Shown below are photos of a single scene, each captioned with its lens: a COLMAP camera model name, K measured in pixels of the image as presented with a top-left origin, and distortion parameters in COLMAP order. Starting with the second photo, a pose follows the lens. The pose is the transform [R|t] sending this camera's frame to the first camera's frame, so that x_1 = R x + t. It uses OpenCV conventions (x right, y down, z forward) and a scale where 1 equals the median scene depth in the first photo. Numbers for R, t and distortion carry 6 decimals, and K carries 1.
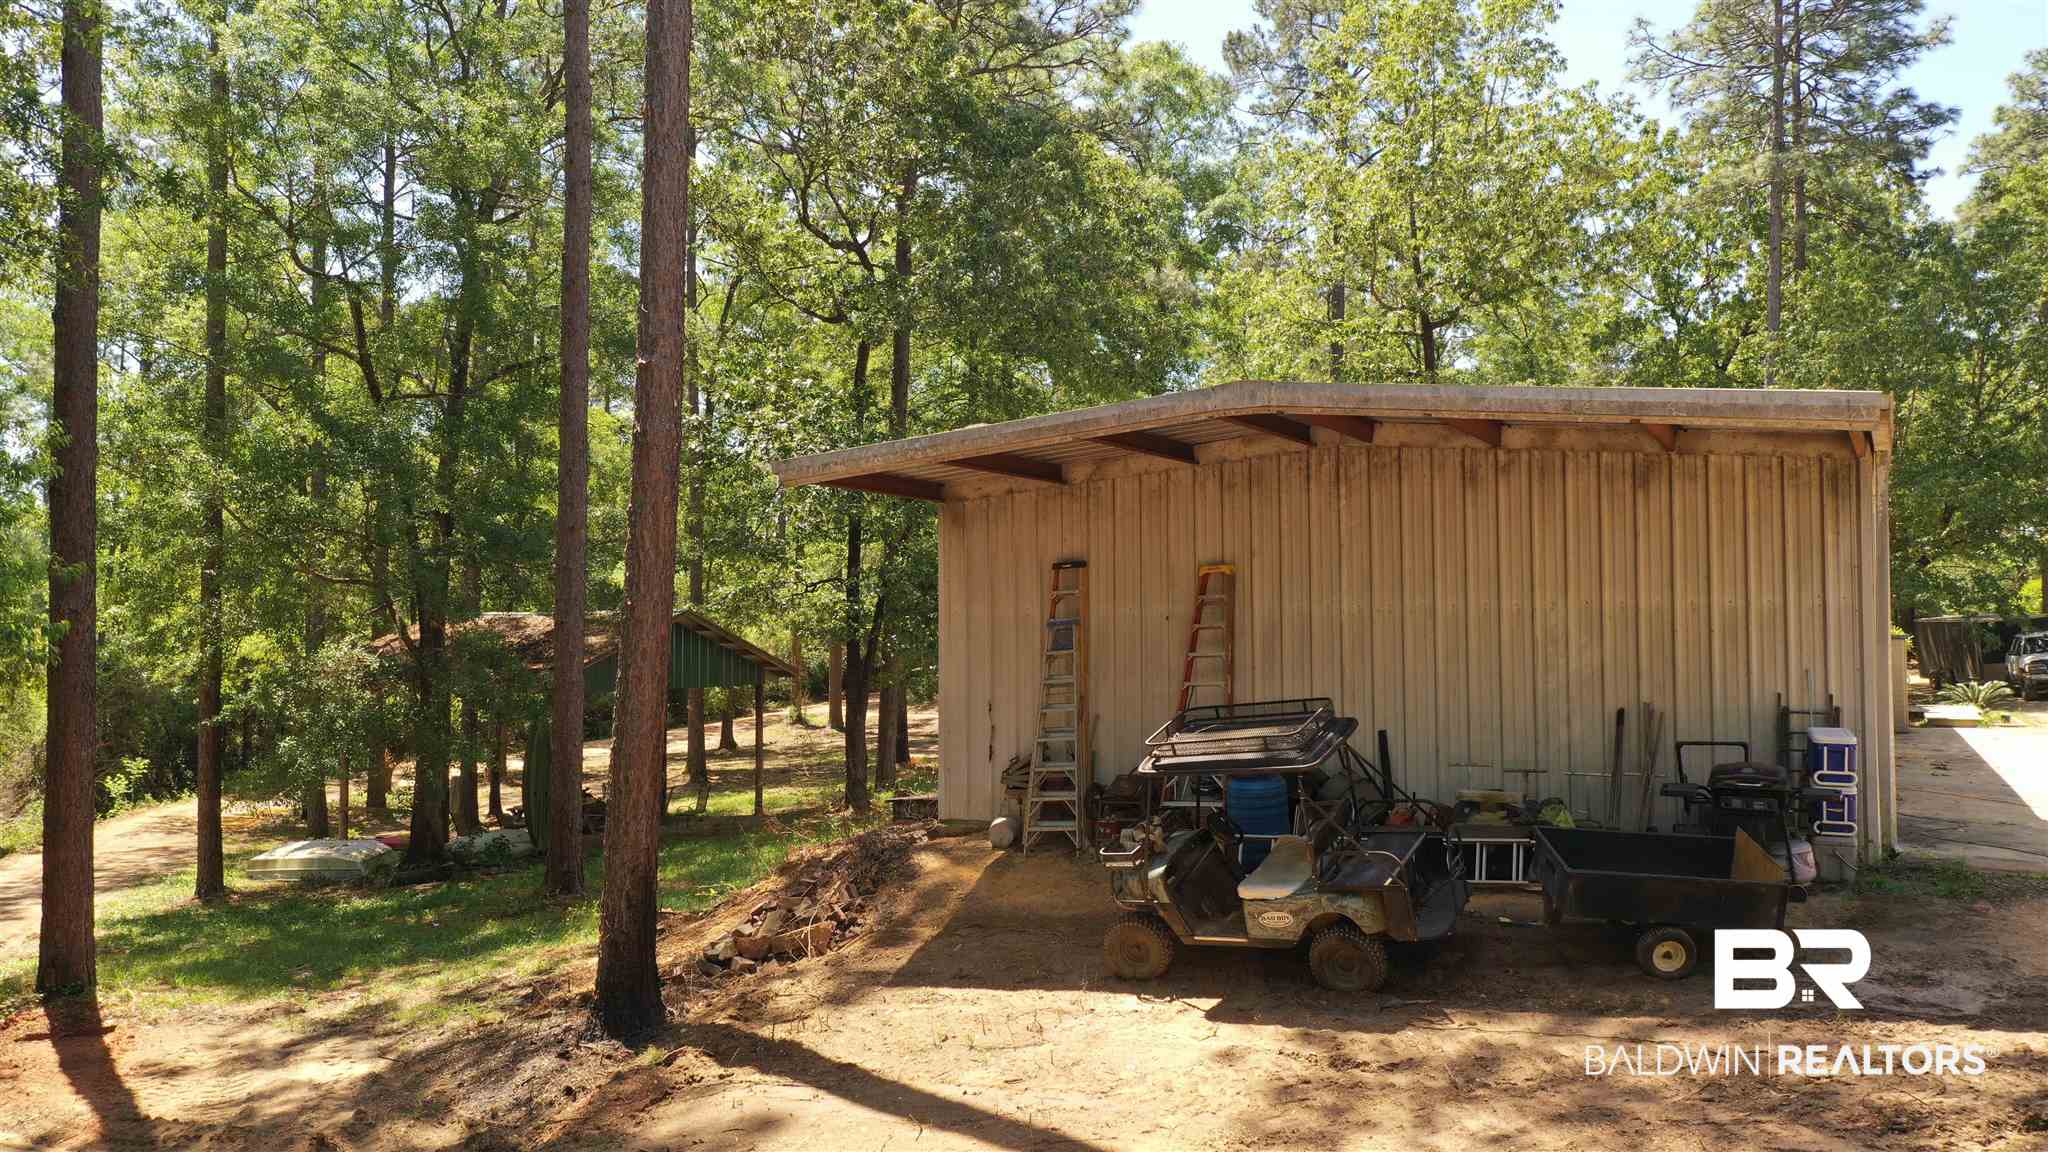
lens RADIAL K [[1628.0, 0, 1024.0], [0, 1628.0, 576.0], [0, 0, 1]] dist [0.000220, -0.000818]
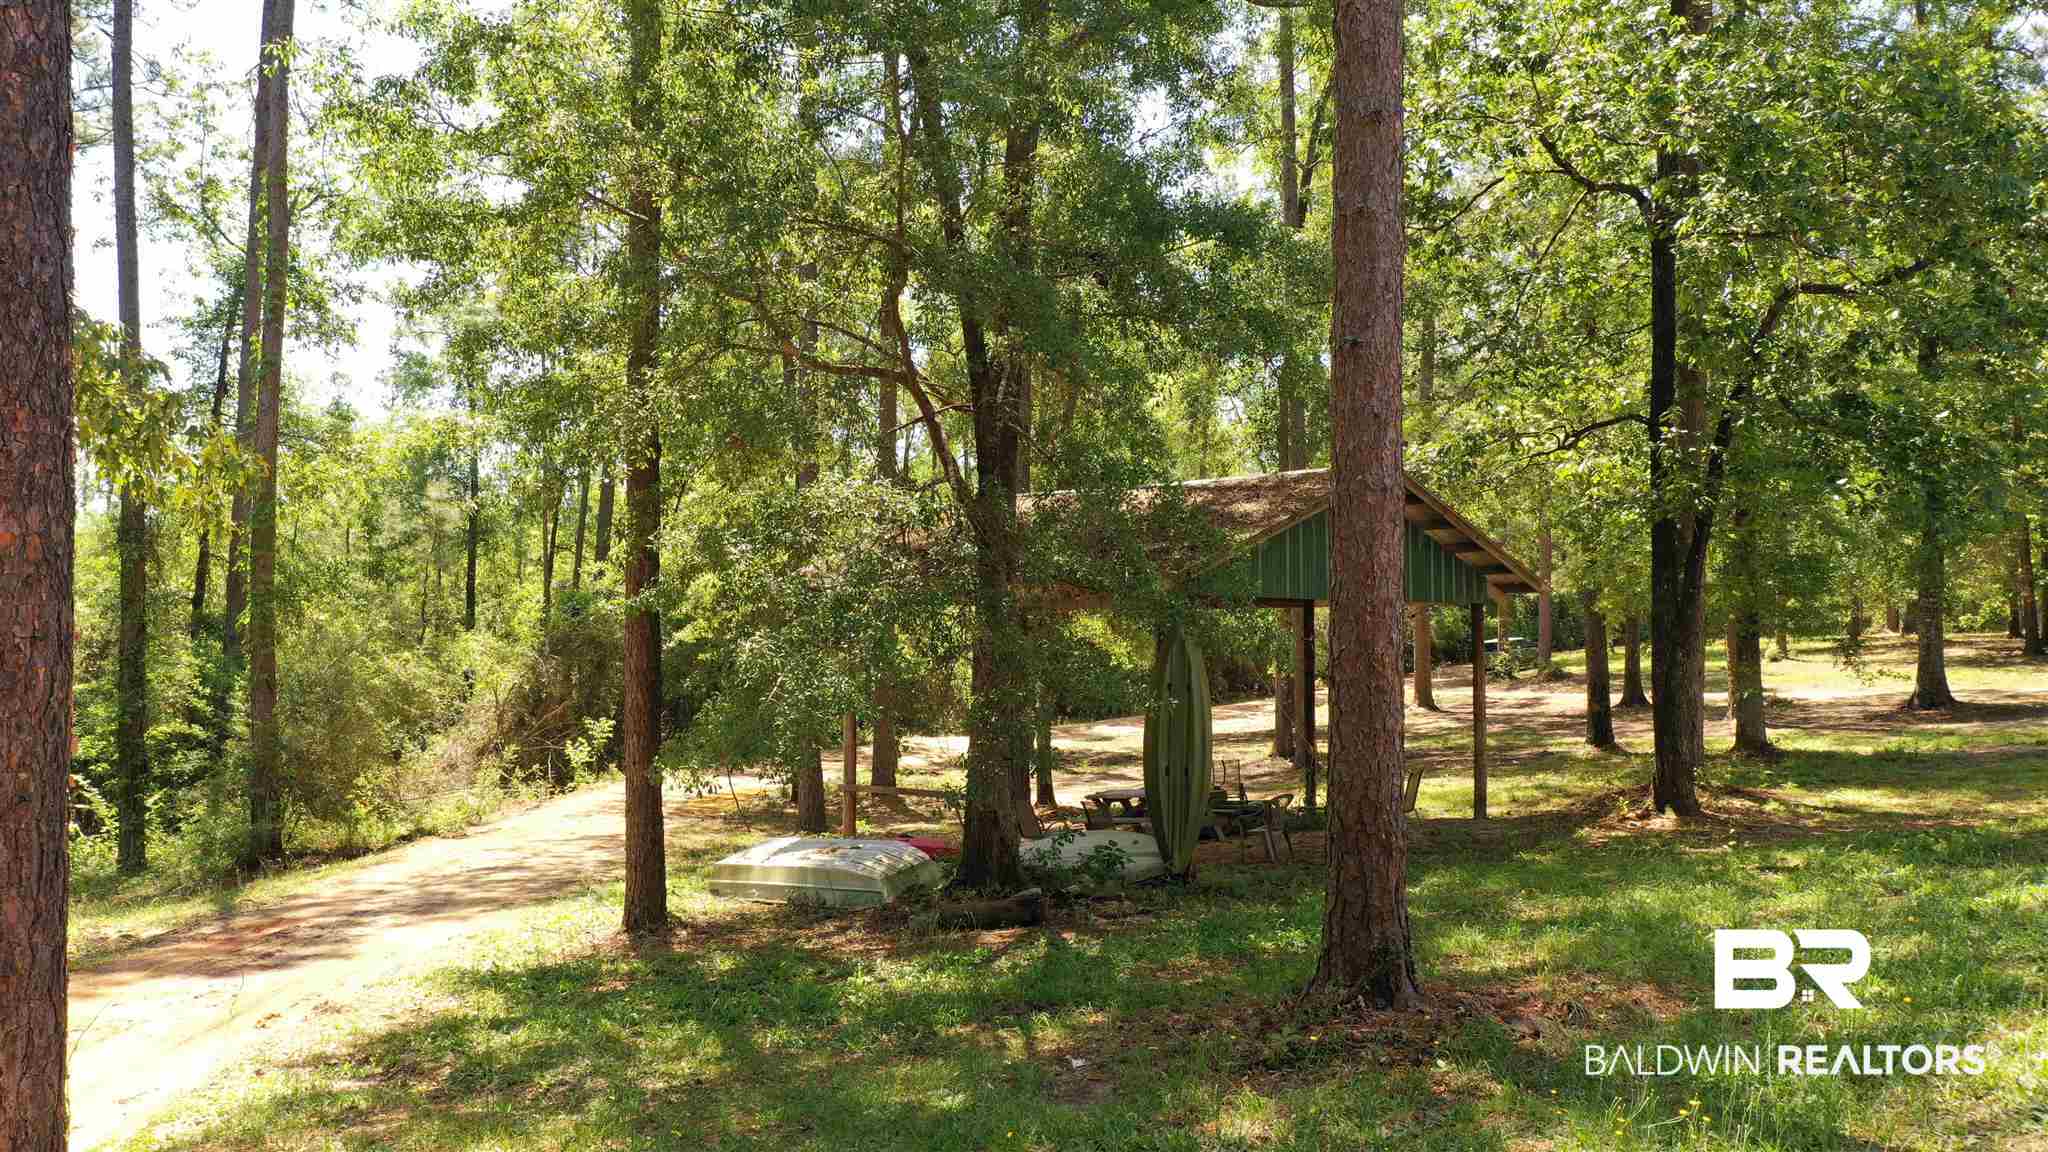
lens RADIAL K [[1628.0, 0, 1024.0], [0, 1628.0, 576.0], [0, 0, 1]] dist [0.000220, -0.000818]
pose [[0.961355, -0.005243, -0.275261, -0.187488], [0.005414, 0.999985, -0.000138, 0.063885], [0.275258, -0.001357, 0.961369, 0.430707]]
